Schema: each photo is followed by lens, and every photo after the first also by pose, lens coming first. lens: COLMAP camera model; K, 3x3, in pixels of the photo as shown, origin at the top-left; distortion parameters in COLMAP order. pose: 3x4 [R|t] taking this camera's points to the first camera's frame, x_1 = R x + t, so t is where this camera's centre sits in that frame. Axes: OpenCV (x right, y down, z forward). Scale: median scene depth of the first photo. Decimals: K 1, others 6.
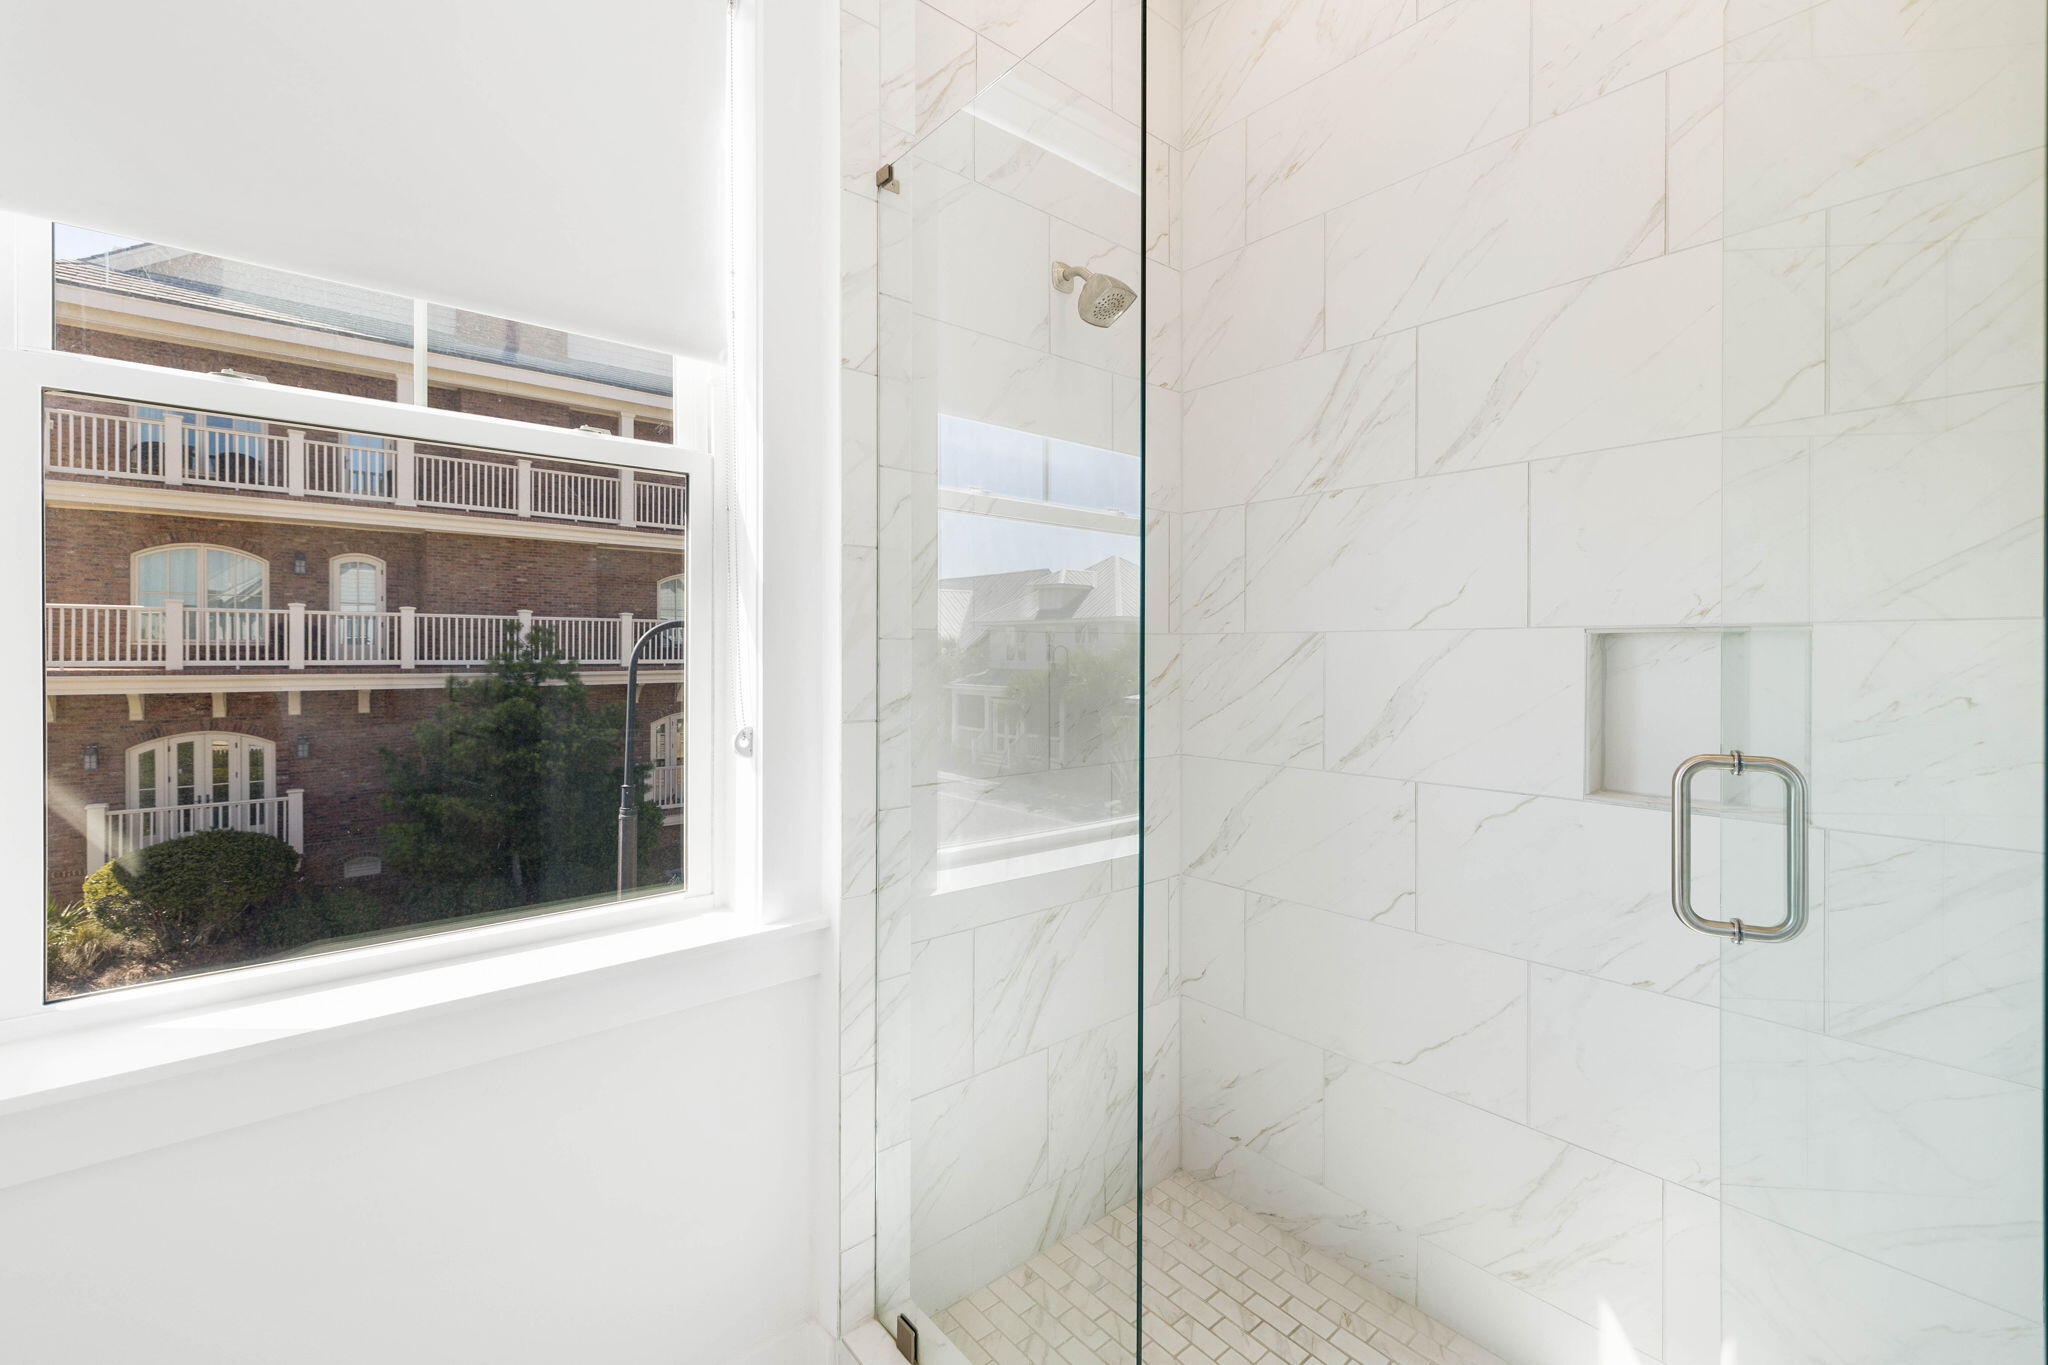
lens RADIAL K [[871.4, 0, 1014.8], [0, 871.4, 659.7], [0, 0, 1]] dist [-0.000486, -0.001166]
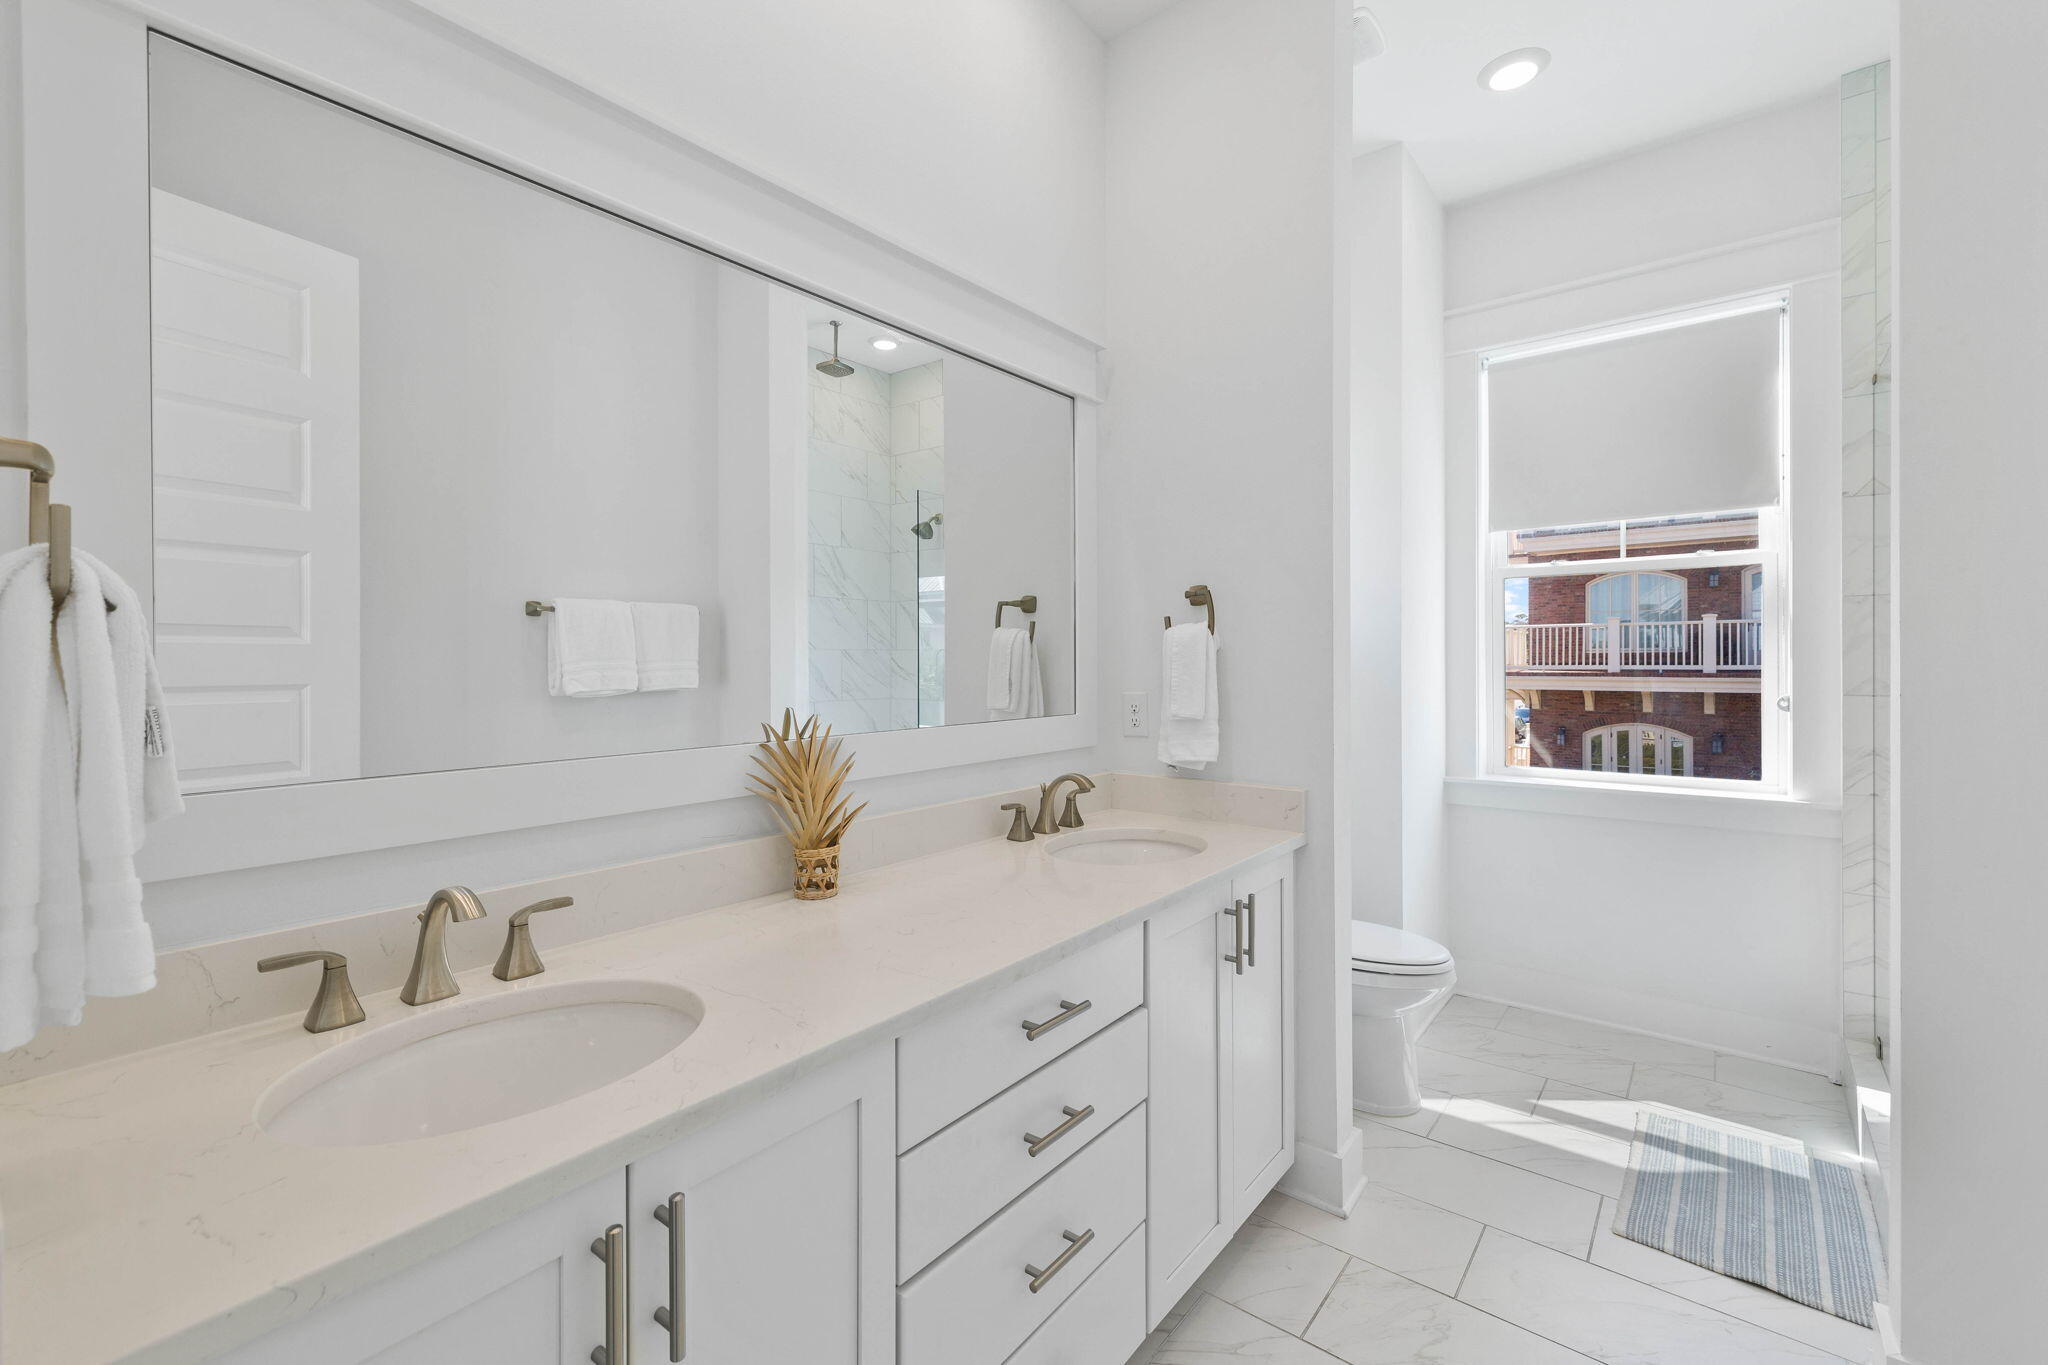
lens RADIAL K [[871.4, 0, 1014.8], [0, 871.4, 659.7], [0, 0, 1]] dist [-0.000486, -0.001166]
pose [[0.187414, -0.004749, -0.982270, 0.111610], [-0.001721, 0.999985, -0.005163, 0.001060], [0.982280, 0.002658, 0.187403, -0.090815]]
